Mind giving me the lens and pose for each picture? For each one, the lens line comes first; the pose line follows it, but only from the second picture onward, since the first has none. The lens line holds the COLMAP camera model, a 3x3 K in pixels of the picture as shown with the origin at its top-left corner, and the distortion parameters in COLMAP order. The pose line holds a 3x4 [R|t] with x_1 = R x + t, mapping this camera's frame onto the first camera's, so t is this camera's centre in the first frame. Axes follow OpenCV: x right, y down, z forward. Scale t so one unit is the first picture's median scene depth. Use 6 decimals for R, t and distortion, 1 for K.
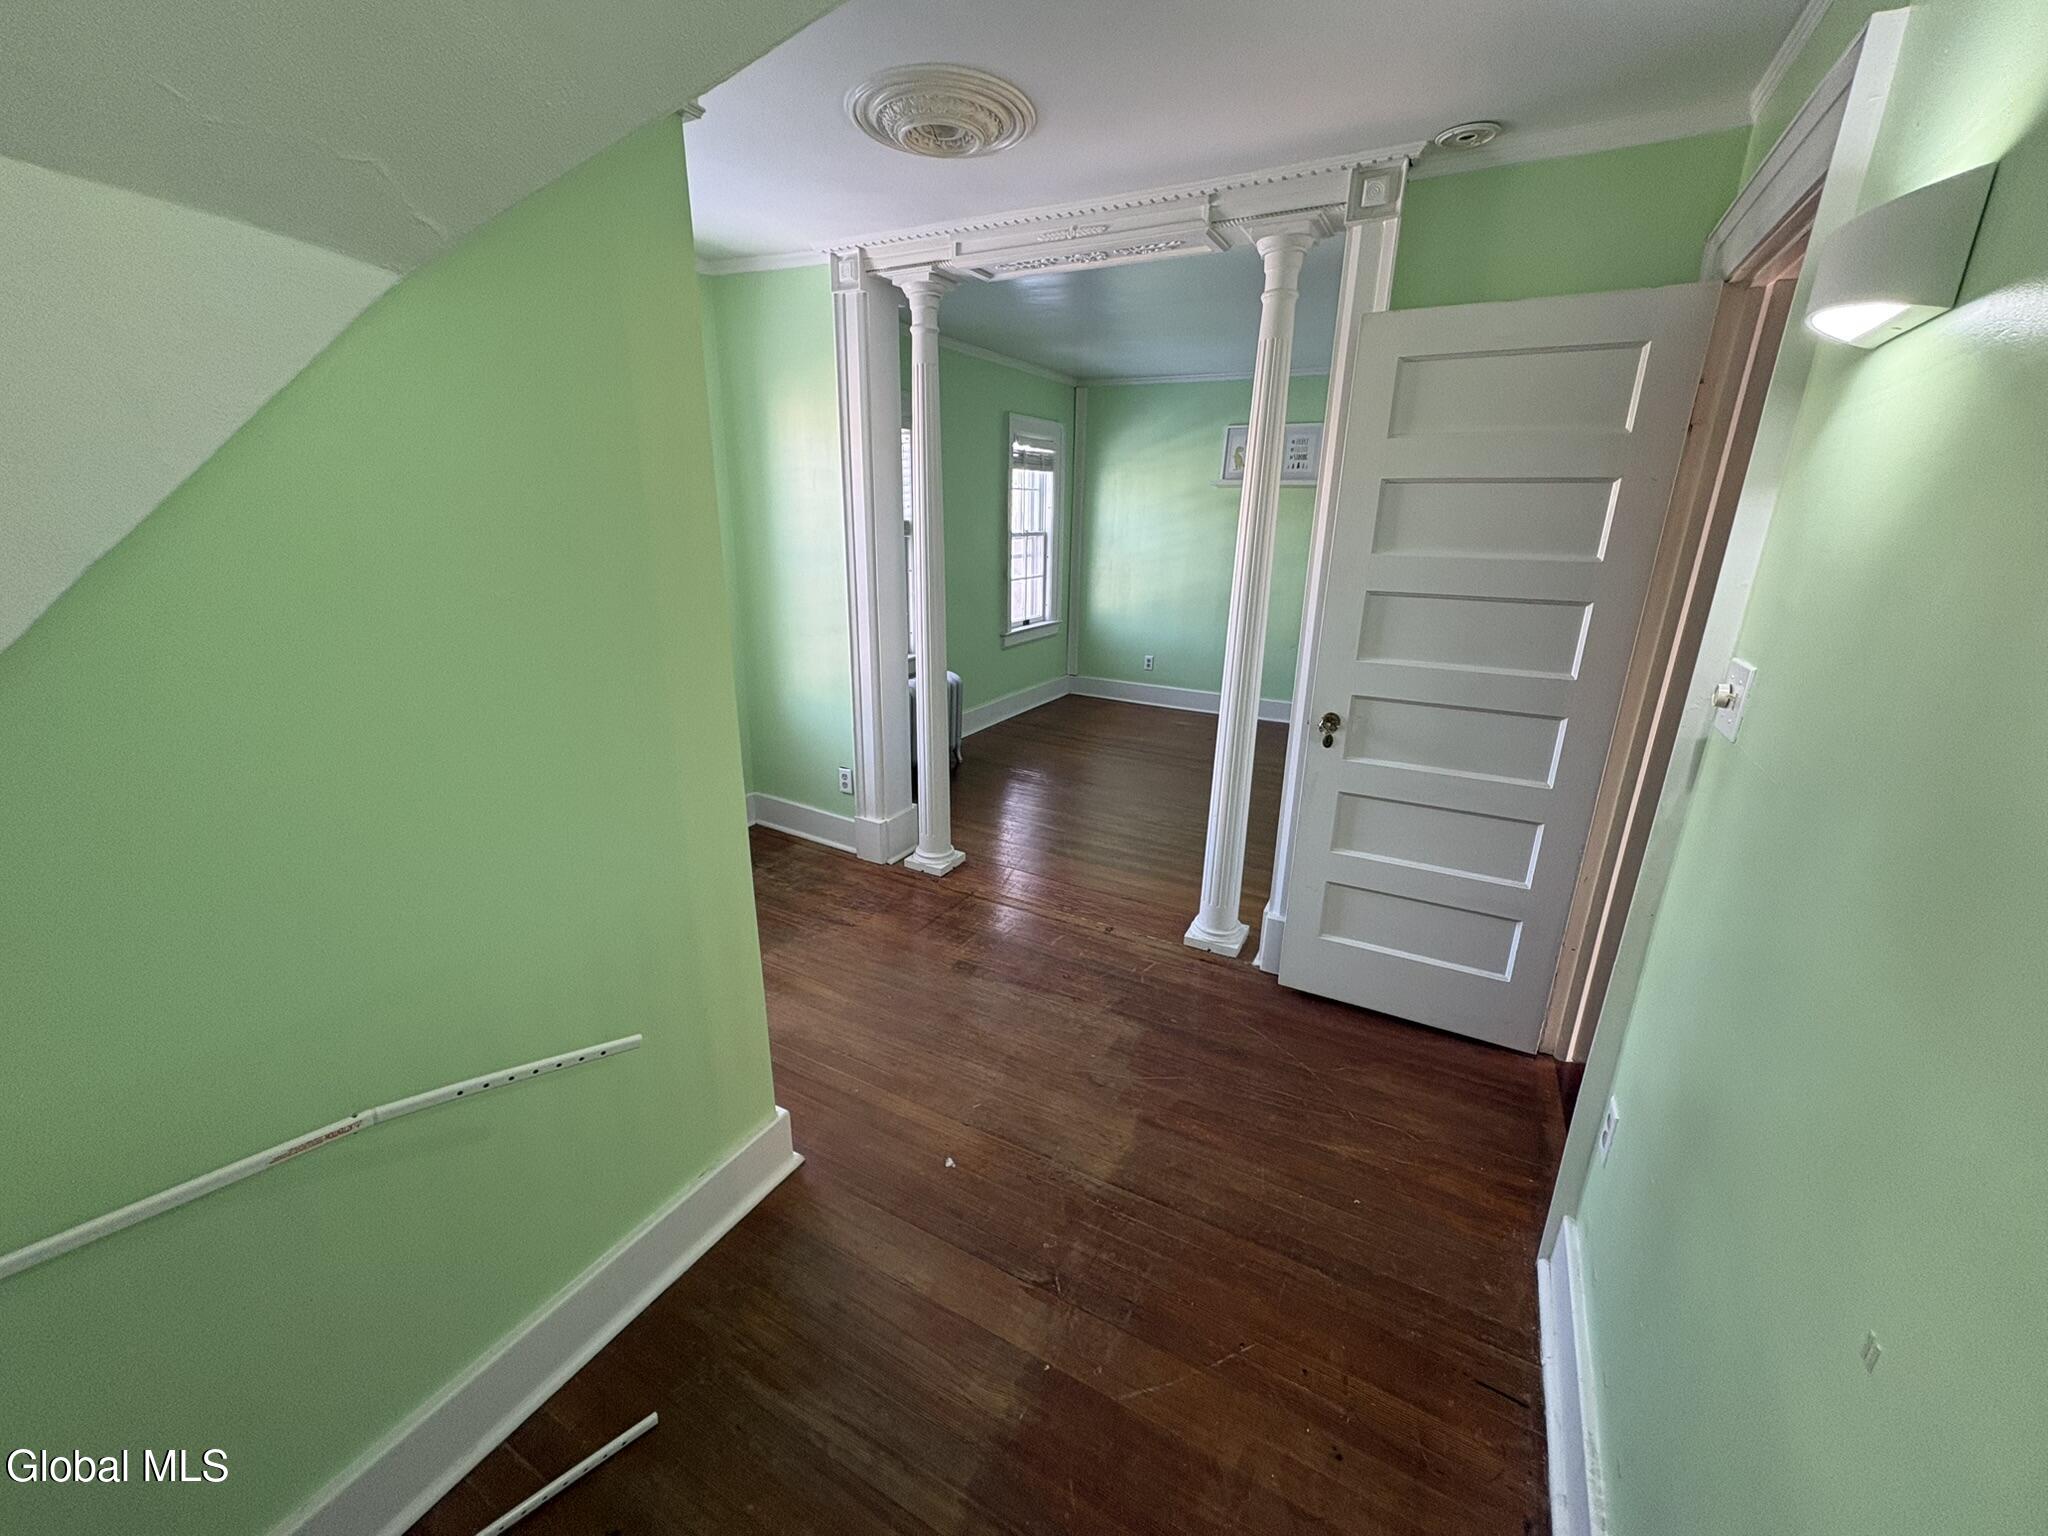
lens RADIAL K [[816.1, 0, 1030.0], [0, 816.1, 768.1], [0, 0, 1]] dist [0.003290, 0.000473]
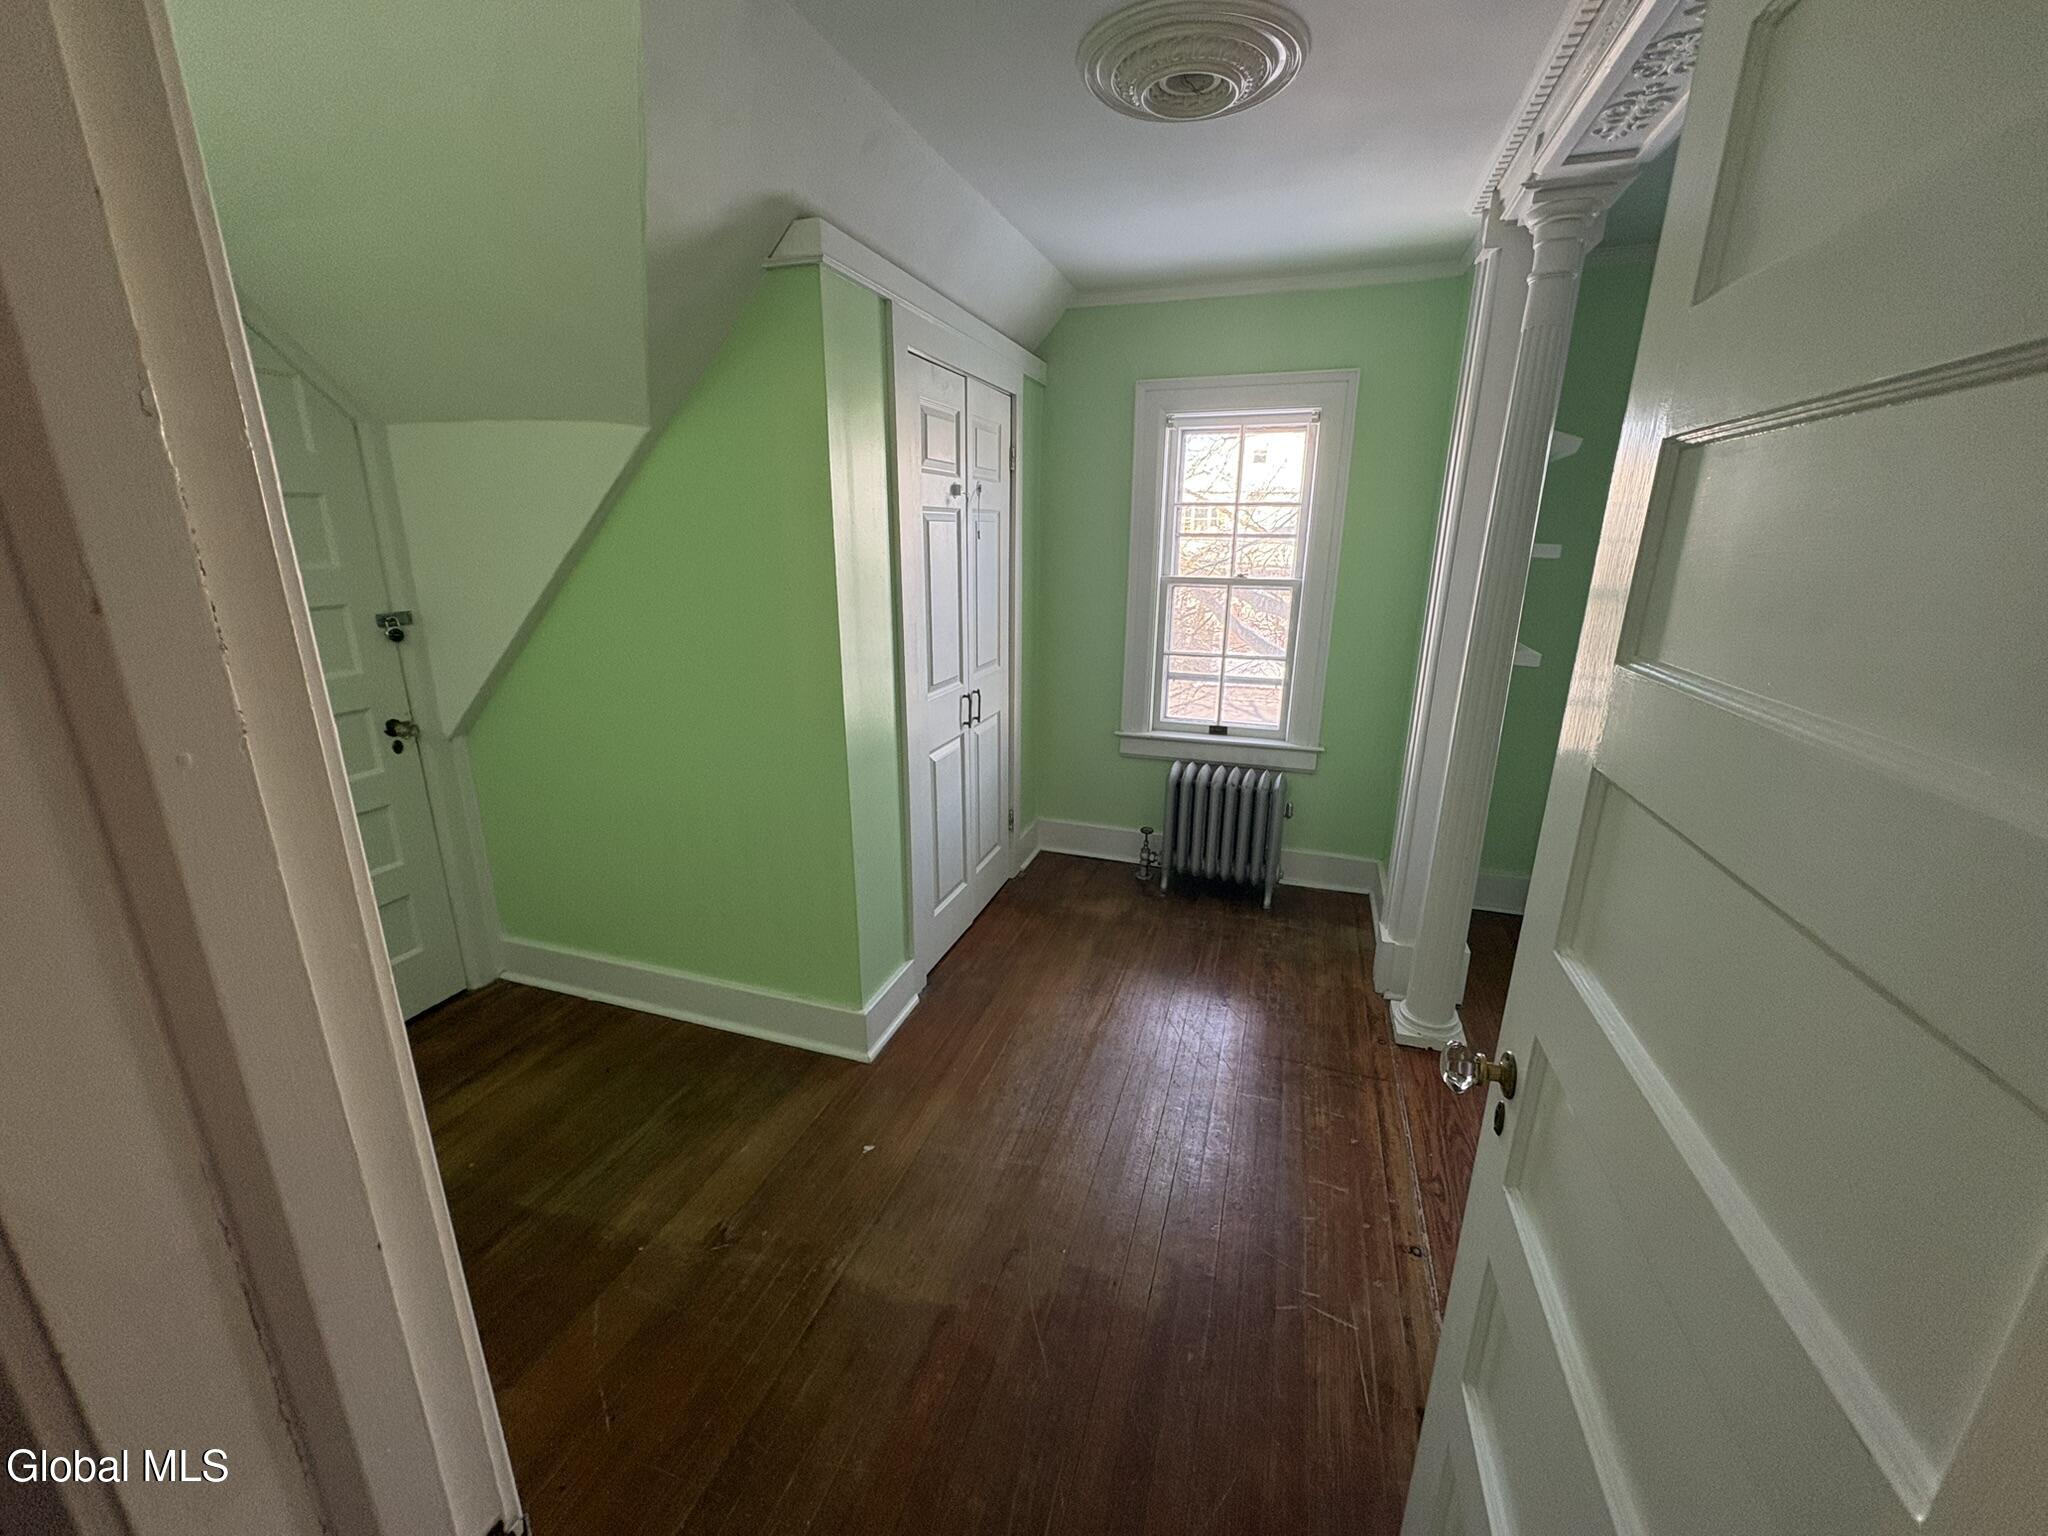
lens RADIAL K [[816.1, 0, 1018.0], [0, 816.1, 768.2], [0, 0, 1]] dist [0.003290, 0.000473]
pose [[0.166576, 0.254154, -0.952711, 0.875879], [-0.294152, 0.935023, 0.198005, -0.263285], [0.941131, 0.247259, 0.230512, 0.871307]]
